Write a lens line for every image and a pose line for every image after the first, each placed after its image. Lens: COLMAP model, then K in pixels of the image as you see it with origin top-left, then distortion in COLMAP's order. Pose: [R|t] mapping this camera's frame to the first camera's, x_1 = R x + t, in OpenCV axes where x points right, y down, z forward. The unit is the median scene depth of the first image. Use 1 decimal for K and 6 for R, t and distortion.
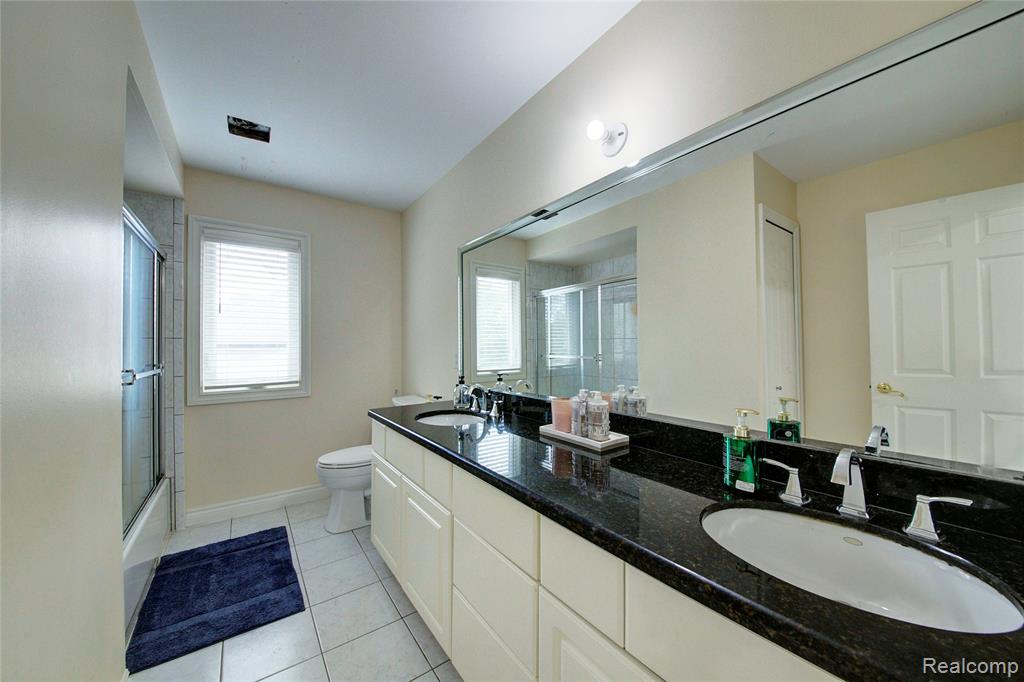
lens RADIAL K [[360.9, 0, 509.9], [0, 360.9, 342.1], [0, 0, 1]] dist [-0.000555, -0.000287]
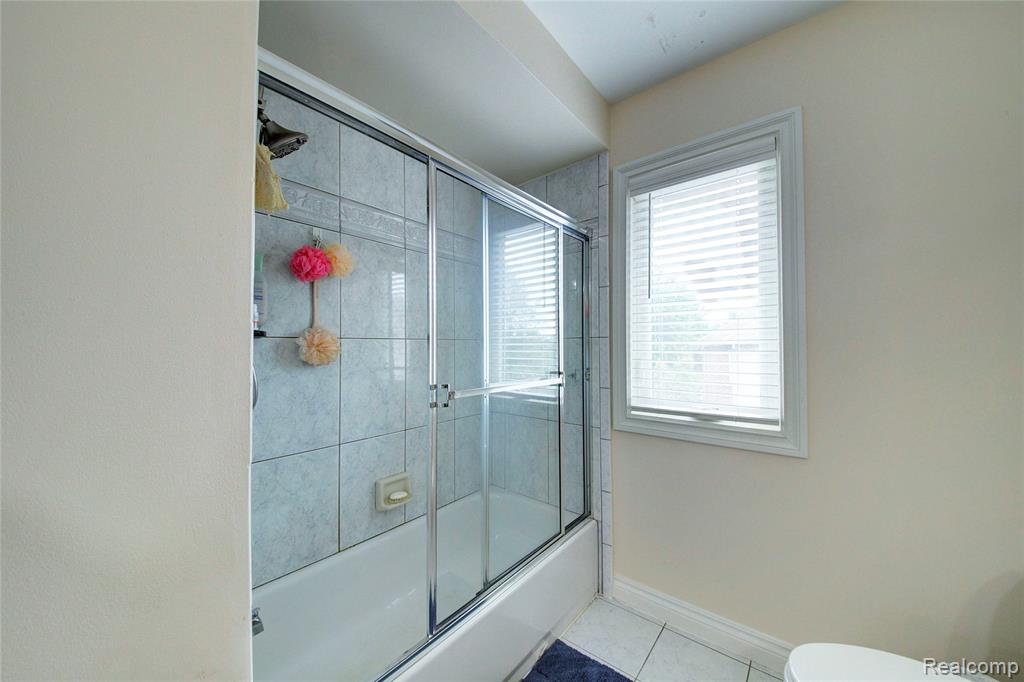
lens RADIAL K [[360.9, 0, 509.8], [0, 360.9, 339.9], [0, 0, 1]] dist [-0.000555, -0.000287]
pose [[0.237550, -0.013180, -0.971286, -0.232731], [0.013160, 0.999860, -0.010349, 0.000129], [0.971286, -0.010324, 0.237691, 0.621614]]
